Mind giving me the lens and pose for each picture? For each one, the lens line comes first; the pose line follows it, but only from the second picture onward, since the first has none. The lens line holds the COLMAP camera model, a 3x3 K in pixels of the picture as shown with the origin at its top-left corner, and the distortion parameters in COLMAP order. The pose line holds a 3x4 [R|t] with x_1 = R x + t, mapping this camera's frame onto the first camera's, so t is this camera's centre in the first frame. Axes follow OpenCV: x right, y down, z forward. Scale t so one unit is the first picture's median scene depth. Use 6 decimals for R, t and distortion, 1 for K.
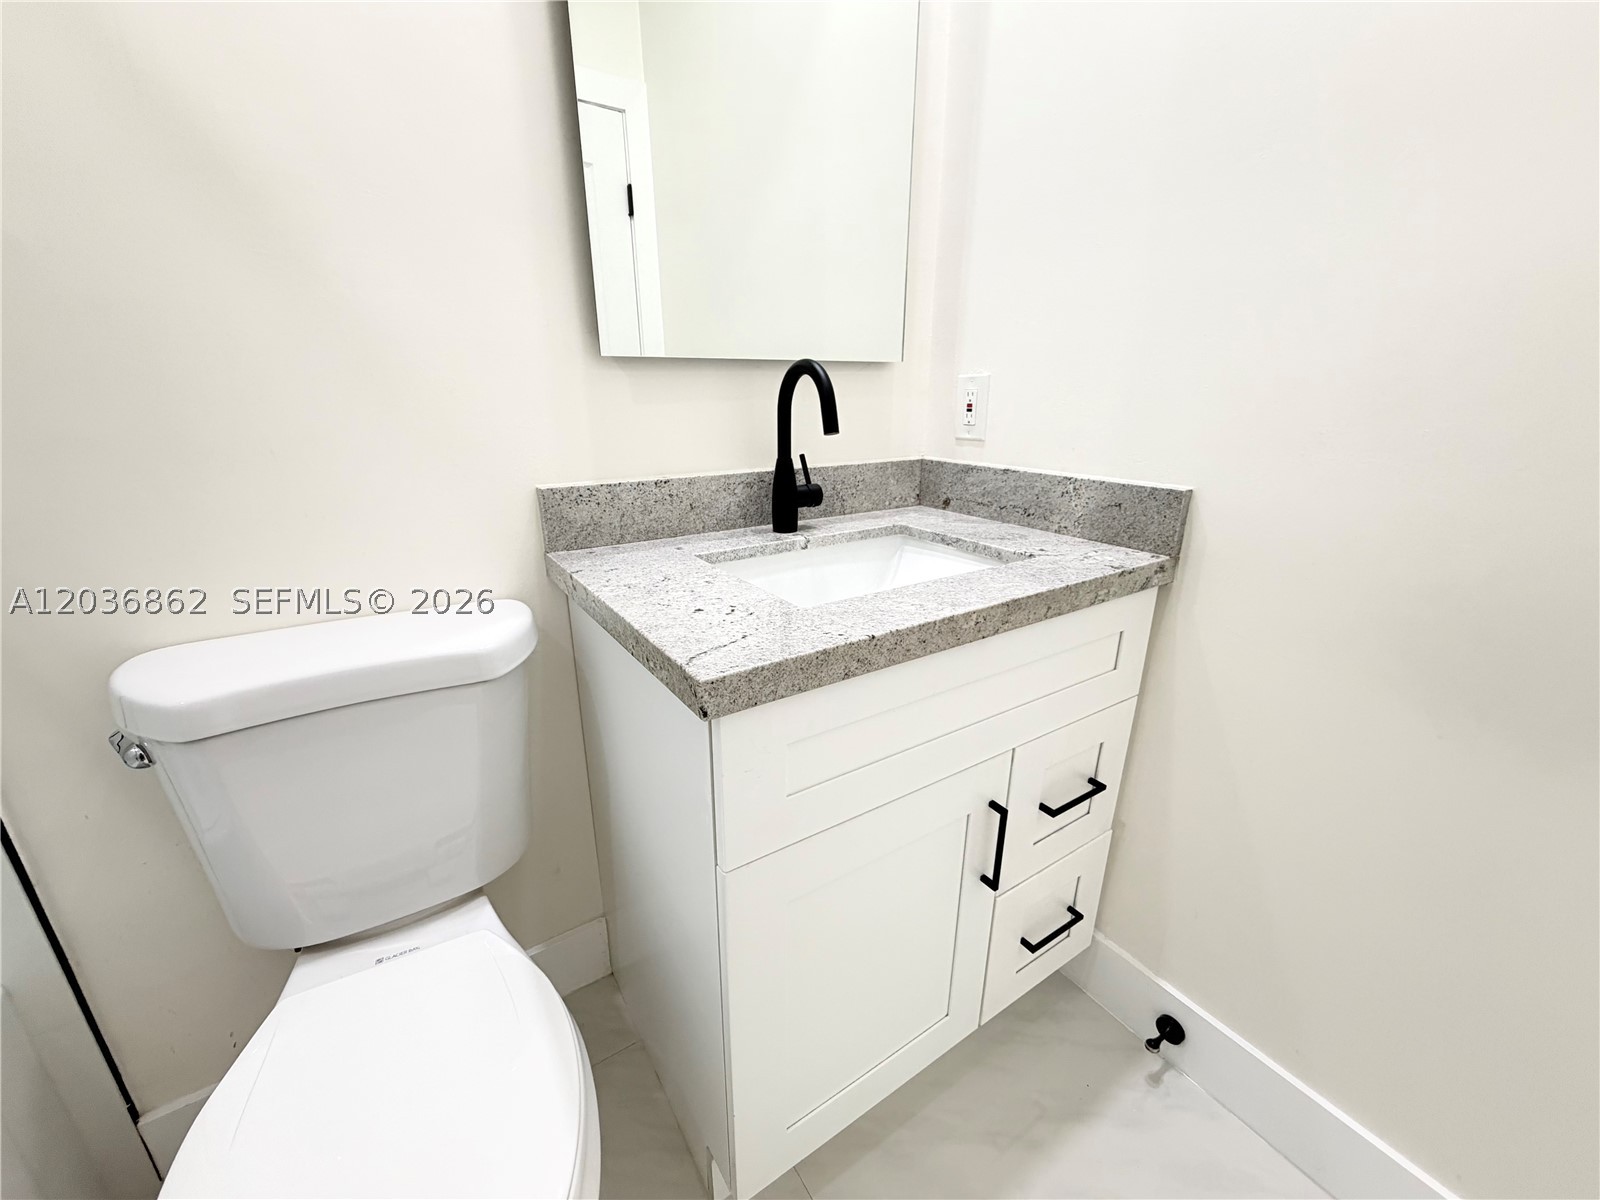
lens RADIAL K [[639.3, 0, 790.6], [0, 639.3, 600.3], [0, 0, 1]] dist [-0.000793, 0.000733]
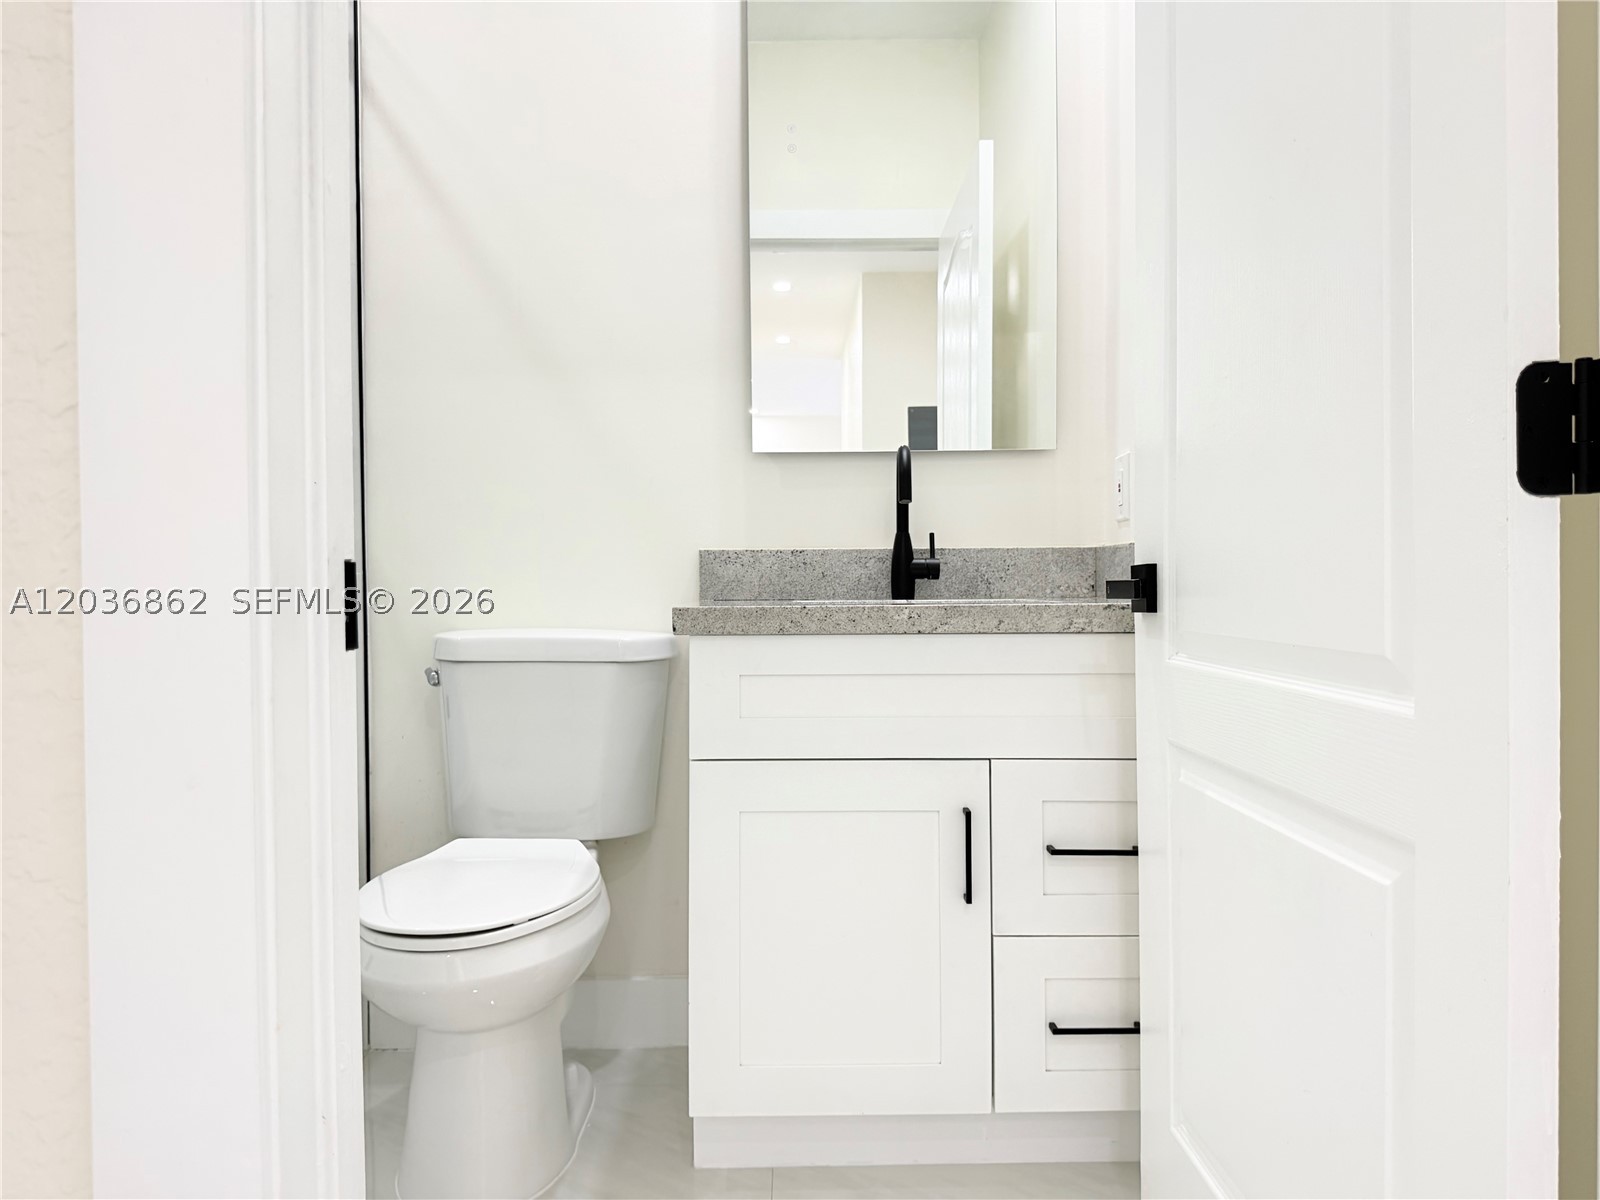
lens RADIAL K [[1125.8, 0, 800.0], [0, 1125.8, 600.0], [0, 0, 1]] dist [0.156610, -0.267803]
pose [[0.845534, 0.006380, -0.533883, 0.951167], [-0.165260, 0.953952, -0.250330, 0.437993], [0.507701, 0.299892, 0.807653, -0.680366]]
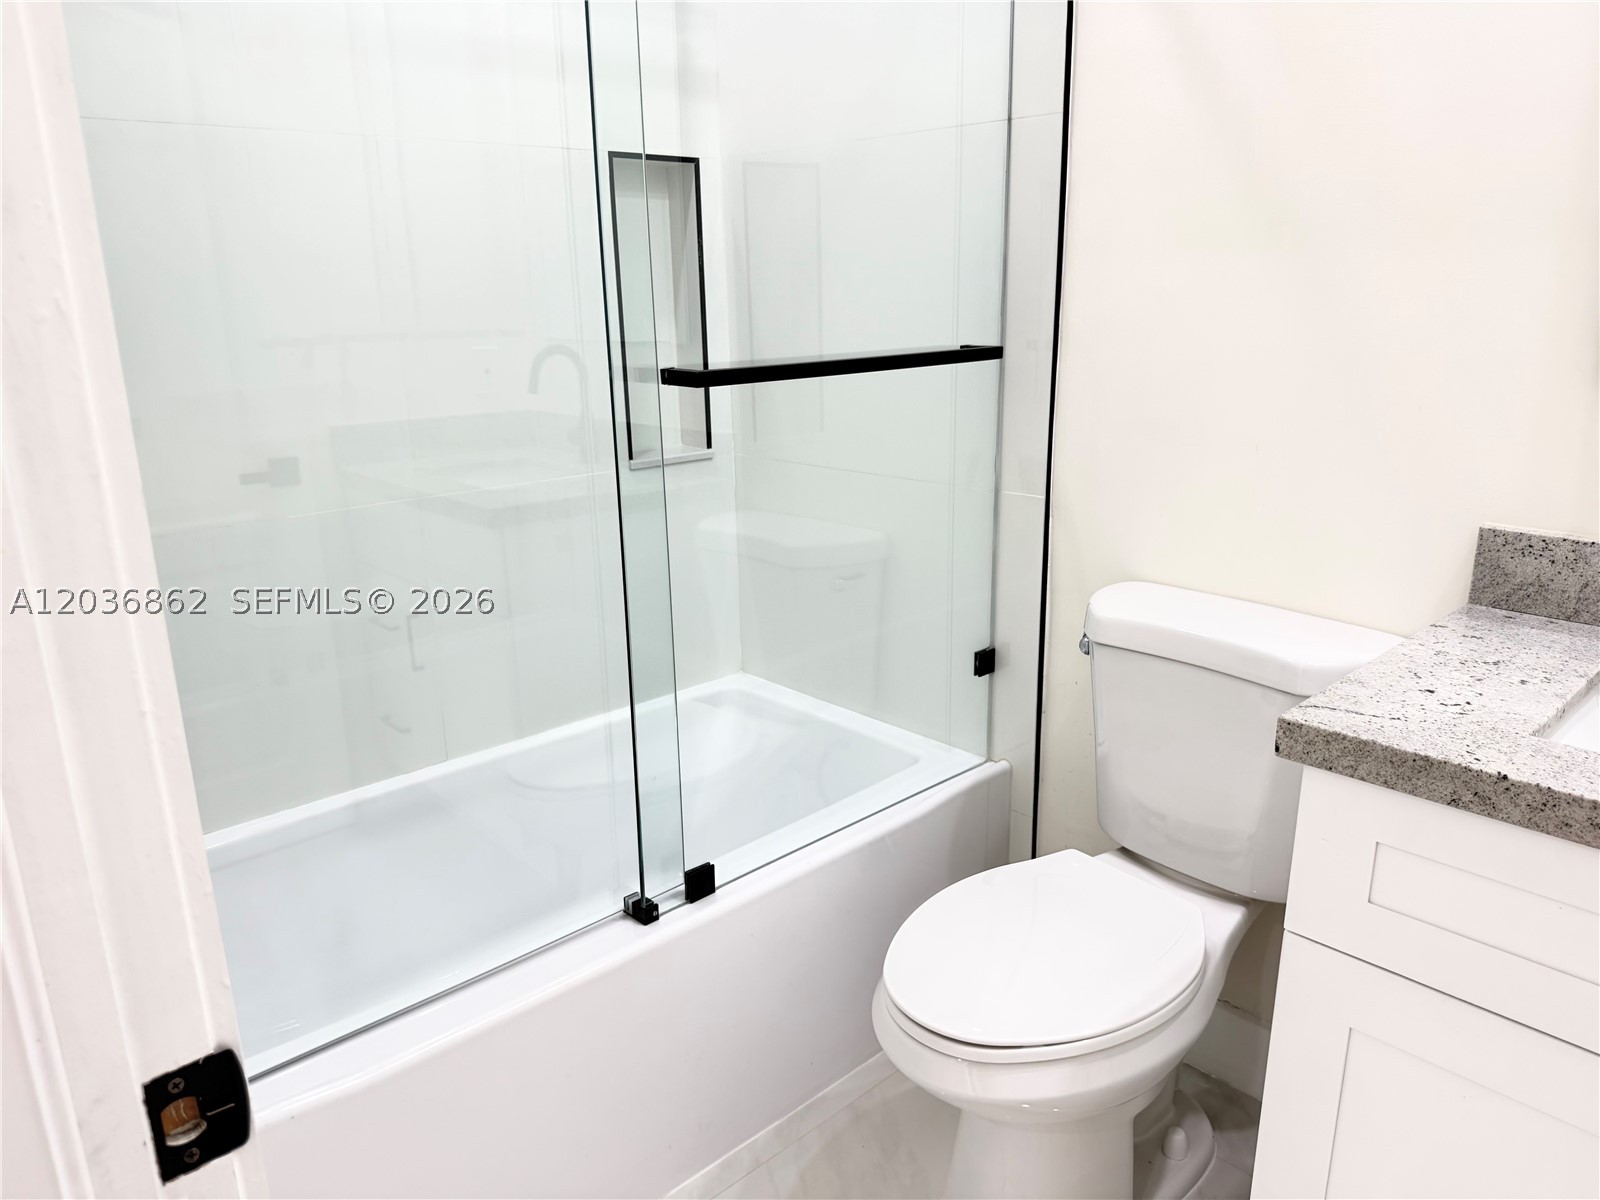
lens RADIAL K [[1150.6, 0, 800.0], [0, 1150.6, 600.0], [0, 0, 1]] dist [-0.002001, -0.000835]
pose [[0.184062, 0.265159, -0.946473, 0.837085], [-0.296829, 0.932963, 0.203650, -0.120023], [0.937024, 0.243457, 0.250430, -0.172584]]
